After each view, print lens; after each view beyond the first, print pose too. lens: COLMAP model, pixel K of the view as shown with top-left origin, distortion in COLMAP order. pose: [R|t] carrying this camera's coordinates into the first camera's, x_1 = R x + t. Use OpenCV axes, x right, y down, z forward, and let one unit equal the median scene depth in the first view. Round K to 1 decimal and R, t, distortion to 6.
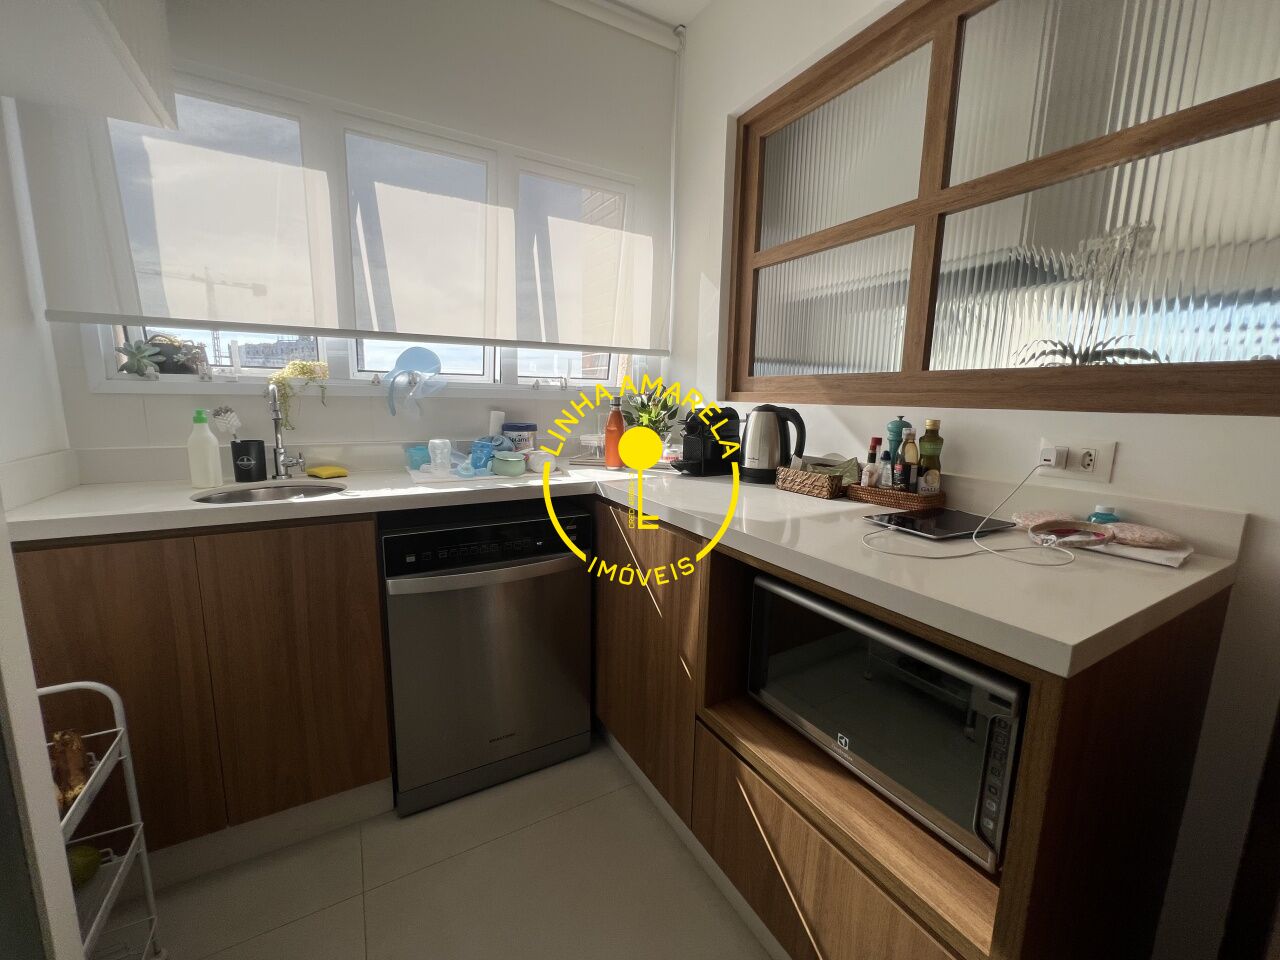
lens RADIAL K [[520.5, 0, 640.0], [0, 520.5, 480.0], [0, 0, 1]] dist [0.002405, 0.000278]
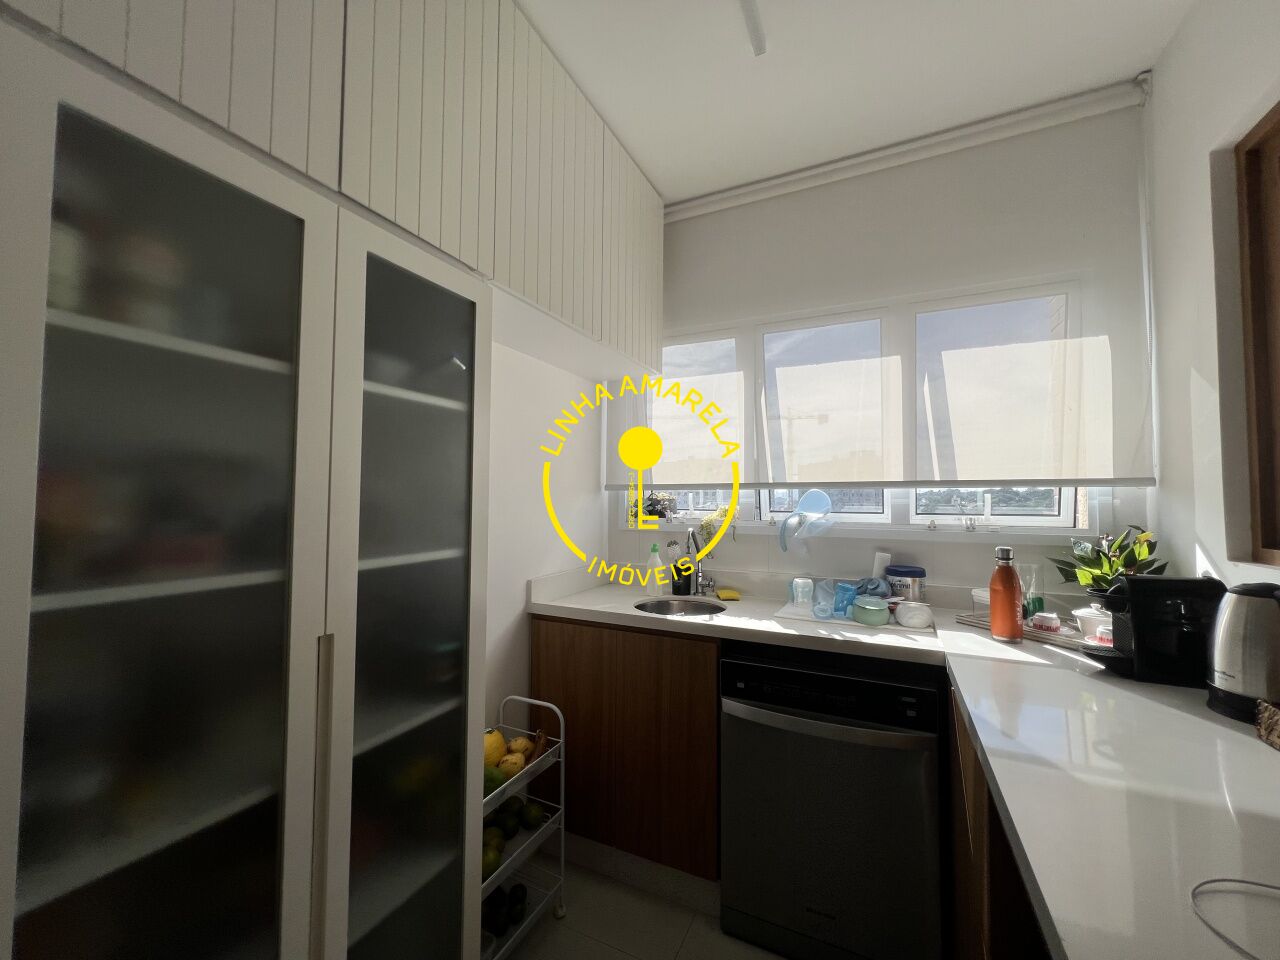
lens RADIAL K [[520.5, 0, 640.0], [0, 520.5, 480.0], [0, 0, 1]] dist [0.002405, 0.000278]
pose [[0.565066, -0.042589, -0.823946, 0.330264], [-0.127406, 0.982183, -0.138144, -0.087419], [0.815149, 0.183036, 0.549572, 0.085858]]
